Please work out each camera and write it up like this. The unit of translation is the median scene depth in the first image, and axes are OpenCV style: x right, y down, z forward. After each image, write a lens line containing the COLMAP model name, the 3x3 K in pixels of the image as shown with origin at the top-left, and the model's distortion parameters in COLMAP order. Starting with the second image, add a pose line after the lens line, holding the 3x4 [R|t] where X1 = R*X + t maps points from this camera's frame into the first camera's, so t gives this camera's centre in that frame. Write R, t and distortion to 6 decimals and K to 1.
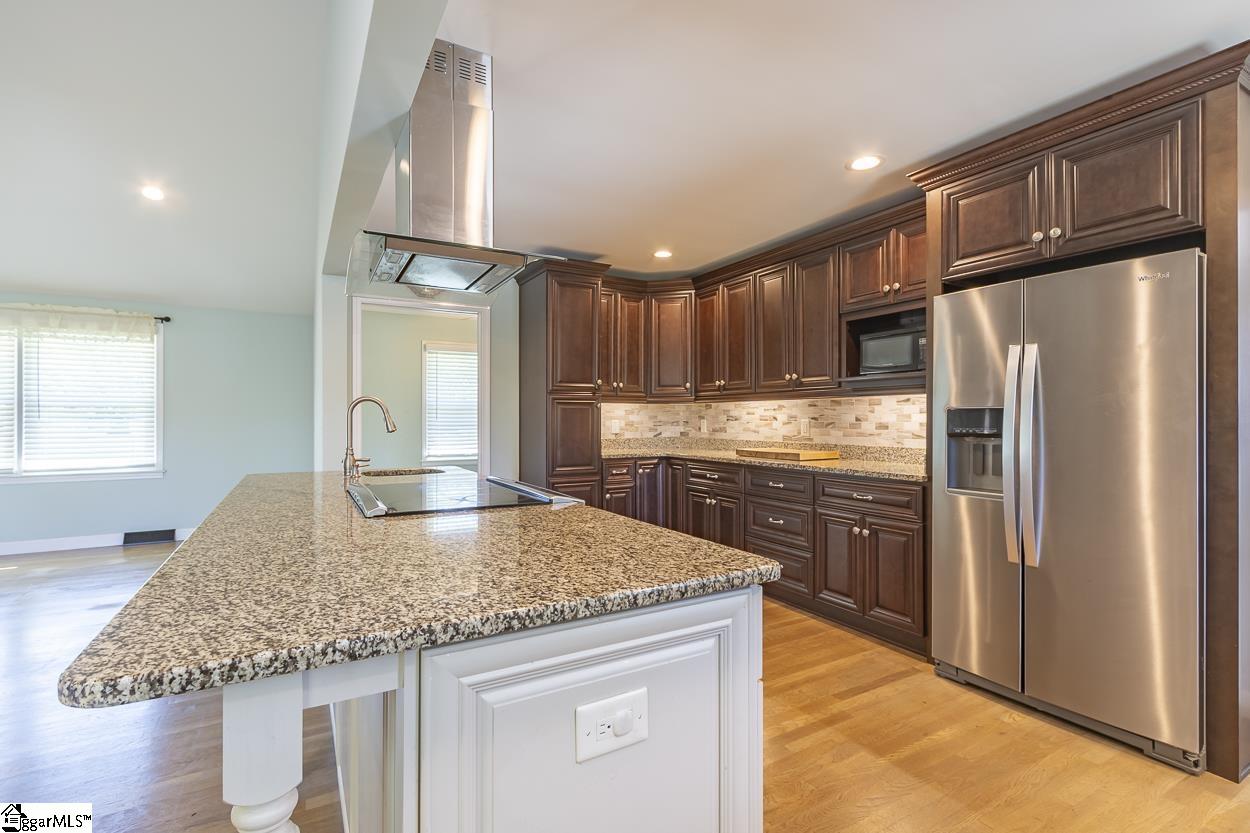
lens RADIAL K [[581.0, 0, 628.6], [0, 581.0, 417.5], [0, 0, 1]] dist [0.002693, -0.000419]
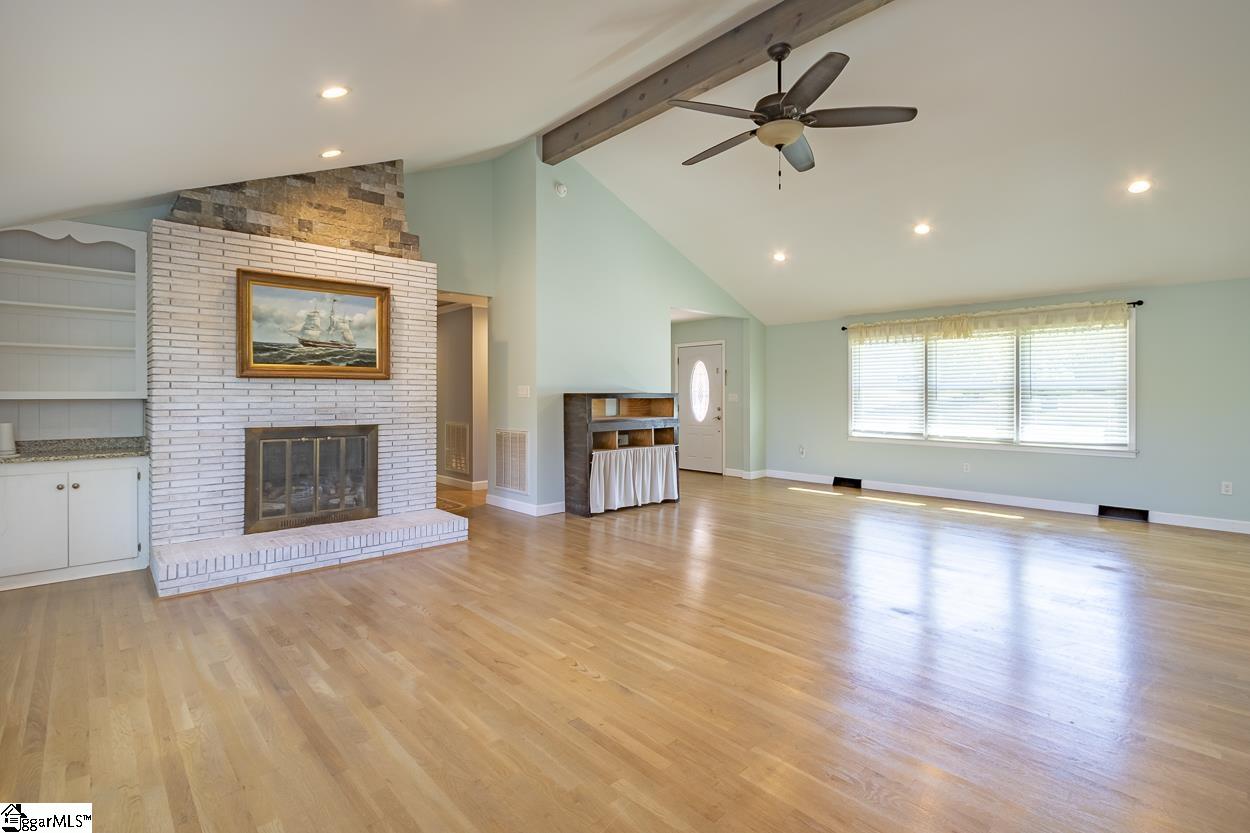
lens RADIAL K [[581.0, 0, 625.8], [0, 581.0, 393.3], [0, 0, 1]] dist [0.002693, -0.000419]
pose [[0.232686, -0.002793, -0.972548, -0.012405], [0.003063, 0.999993, -0.002139, -0.012985], [0.972547, -0.002481, 0.232692, -0.136559]]
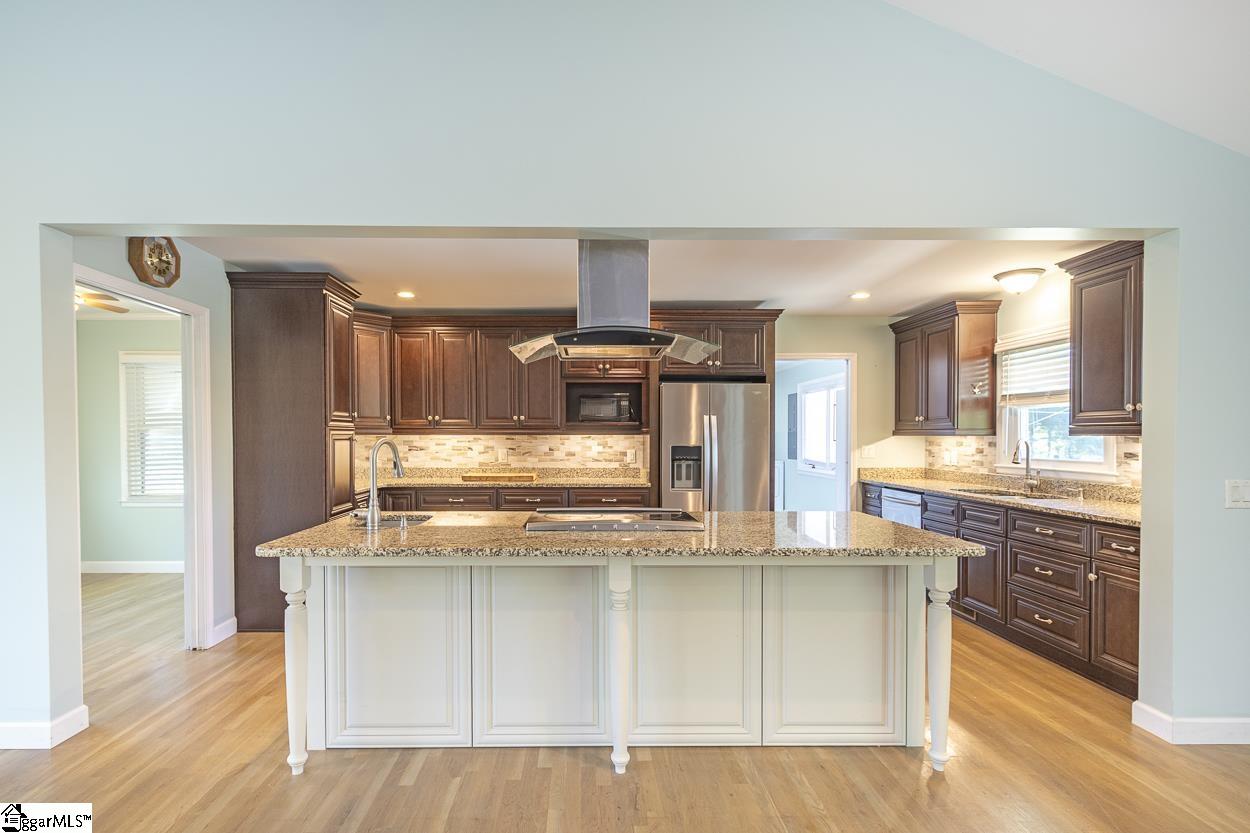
lens RADIAL K [[581.0, 0, 585.8], [0, 581.0, 448.8], [0, 0, 1]] dist [0.002693, -0.000419]
pose [[0.487746, -0.018371, 0.872792, -0.673291], [-0.004068, 0.999720, 0.023316, -0.026817], [-0.872976, -0.014923, 0.487535, 0.189289]]
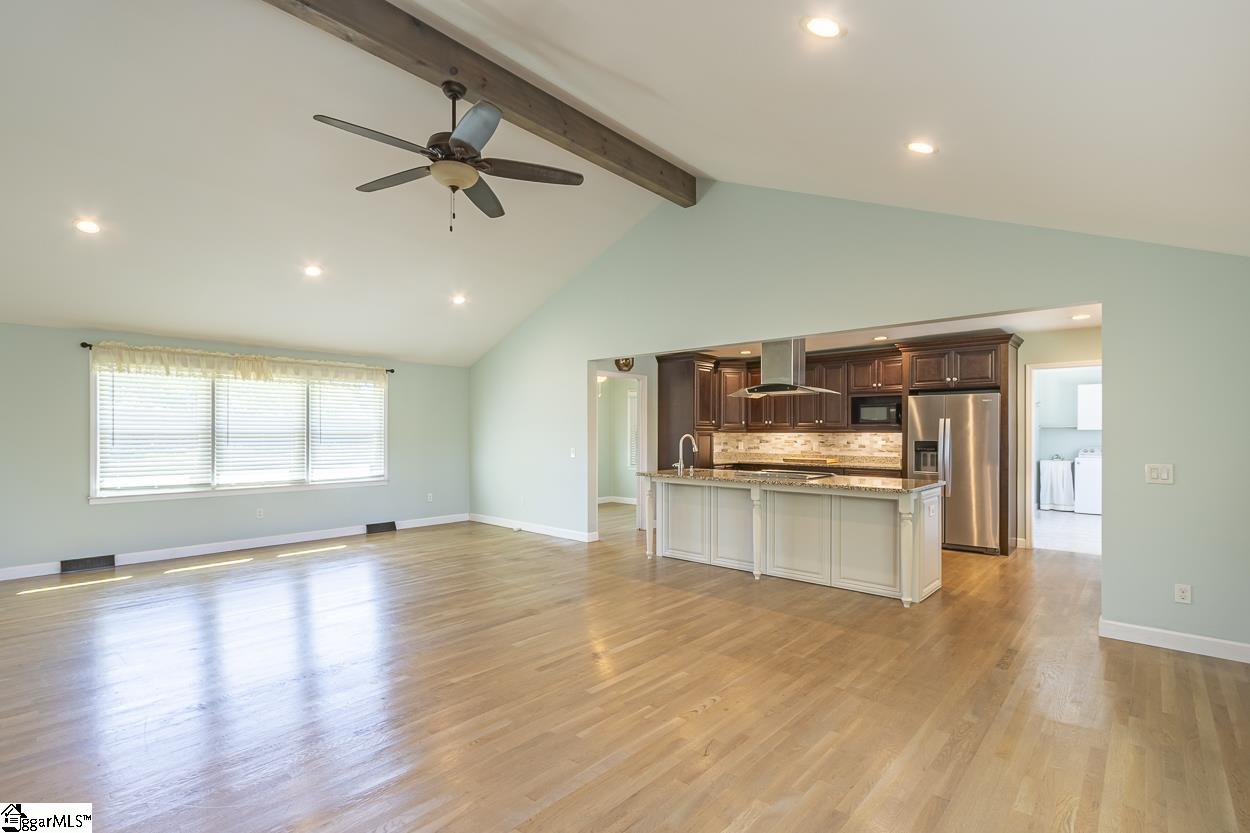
lens RADIAL K [[581.0, 0, 623.2], [0, 581.0, 429.9], [0, 0, 1]] dist [0.002693, -0.000419]
pose [[0.949983, 0.002851, 0.312287, -0.836953], [-0.002128, 0.999994, -0.002657, -0.029795], [-0.312293, 0.001859, 0.949984, -0.589717]]
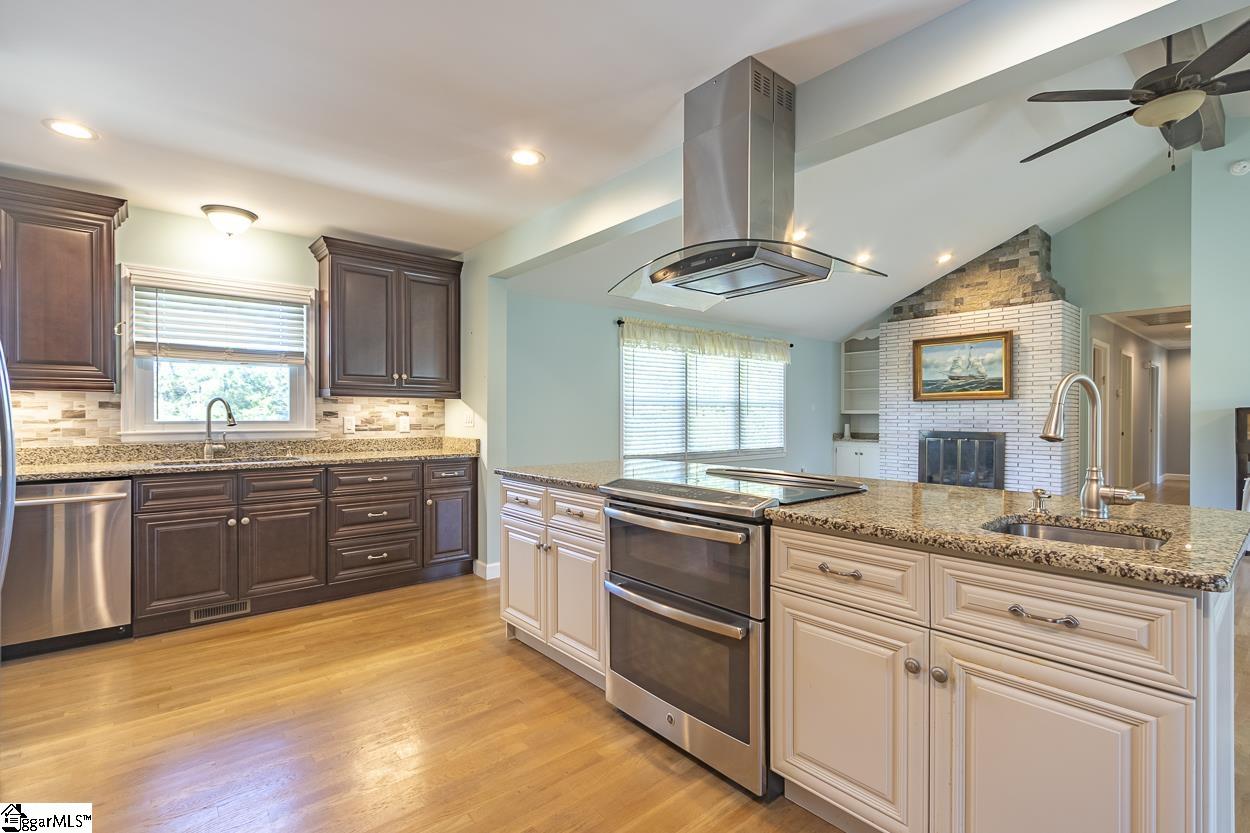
lens RADIAL K [[581.0, 0, 630.4], [0, 581.0, 421.9], [0, 0, 1]] dist [0.002693, -0.000419]
pose [[-0.981202, 0.002219, -0.192969, 0.042394], [0.000973, 0.999978, 0.006553, 0.003695], [0.192979, 0.006242, -0.981183, 0.926219]]
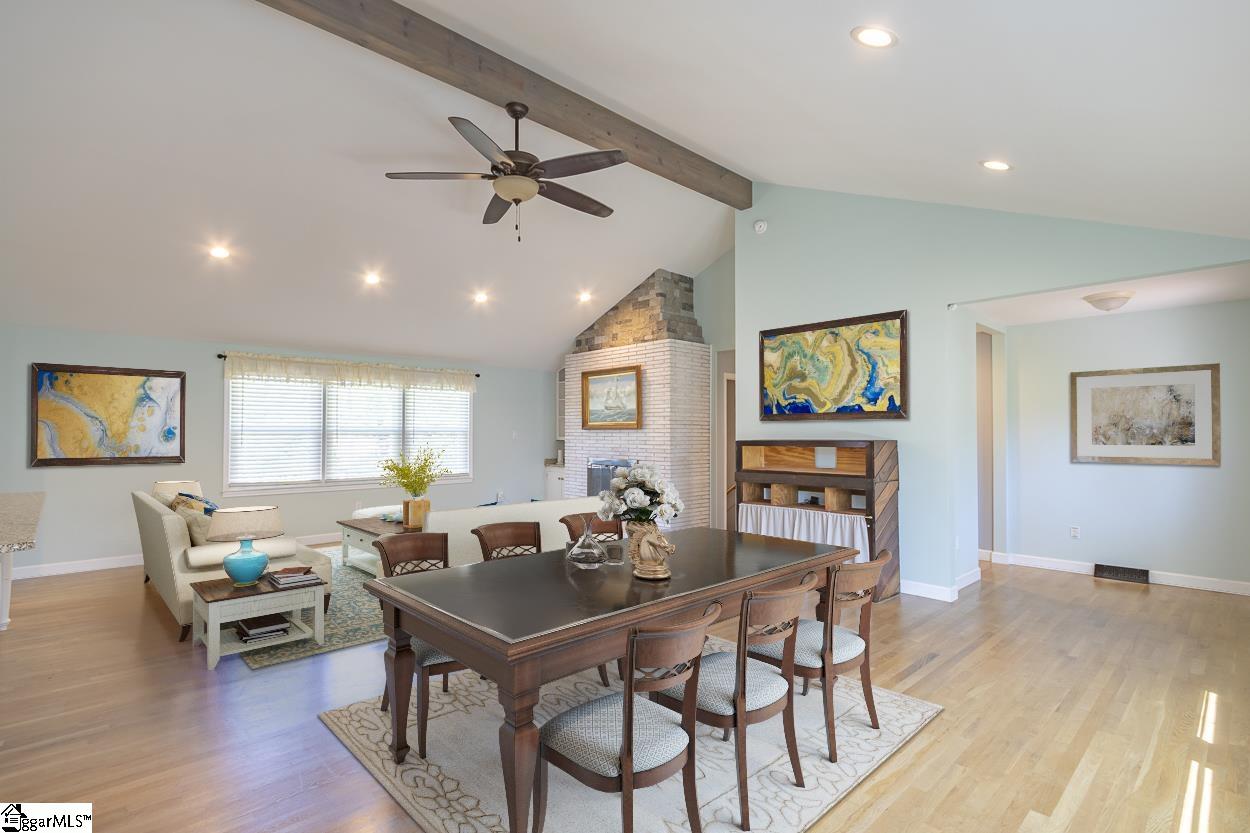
lens RADIAL K [[581.0, 0, 632.3], [0, 581.0, 415.9], [0, 0, 1]] dist [0.002693, -0.000419]
pose [[-0.969617, -0.008729, -0.244473, -0.770572], [-0.000748, 0.999464, -0.032717, -0.026346], [0.244627, -0.031540, -0.969104, 1.190497]]
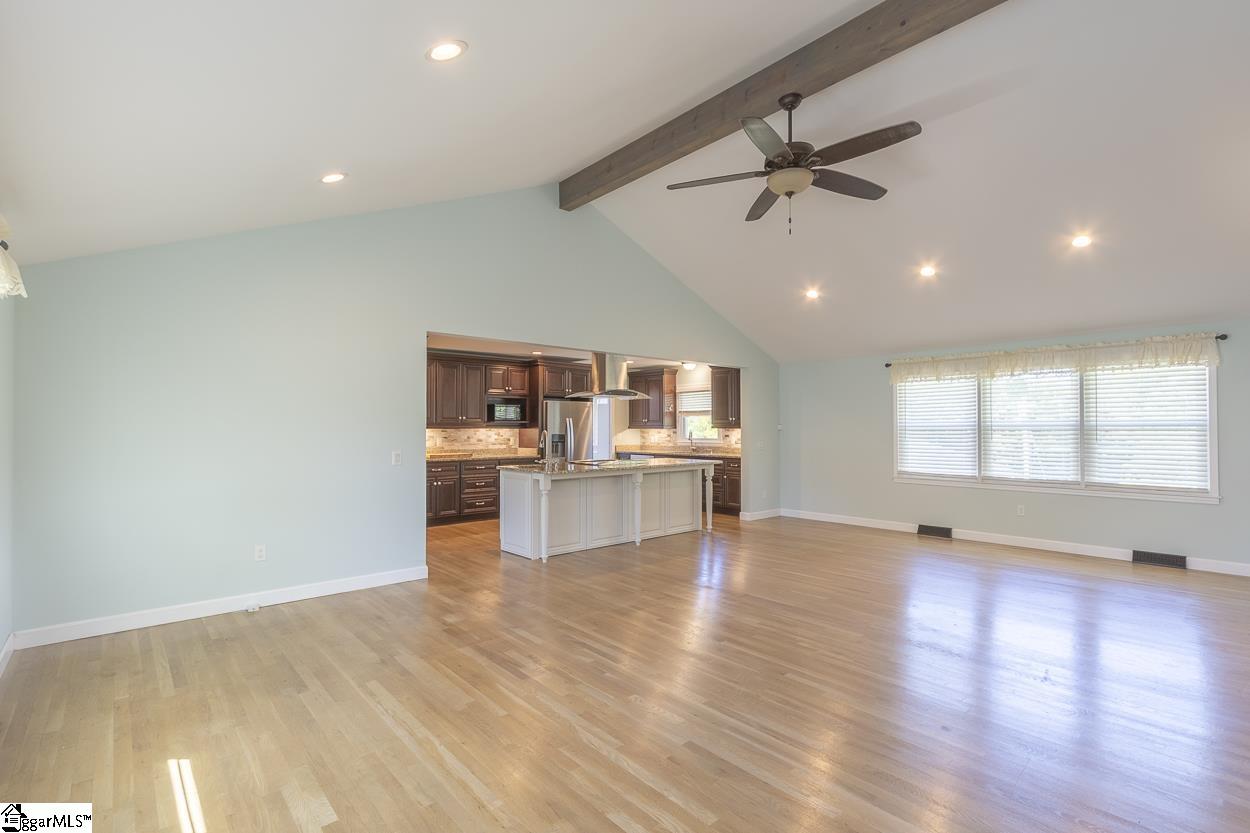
lens RADIAL K [[581.0, 0, 619.6], [0, 581.0, 417.9], [0, 0, 1]] dist [0.002693, -0.000419]
pose [[-0.197679, 0.018531, 0.980092, -1.616962], [-0.002802, 0.999807, -0.019469, -0.026155], [-0.980263, -0.006594, -0.197588, 0.721773]]
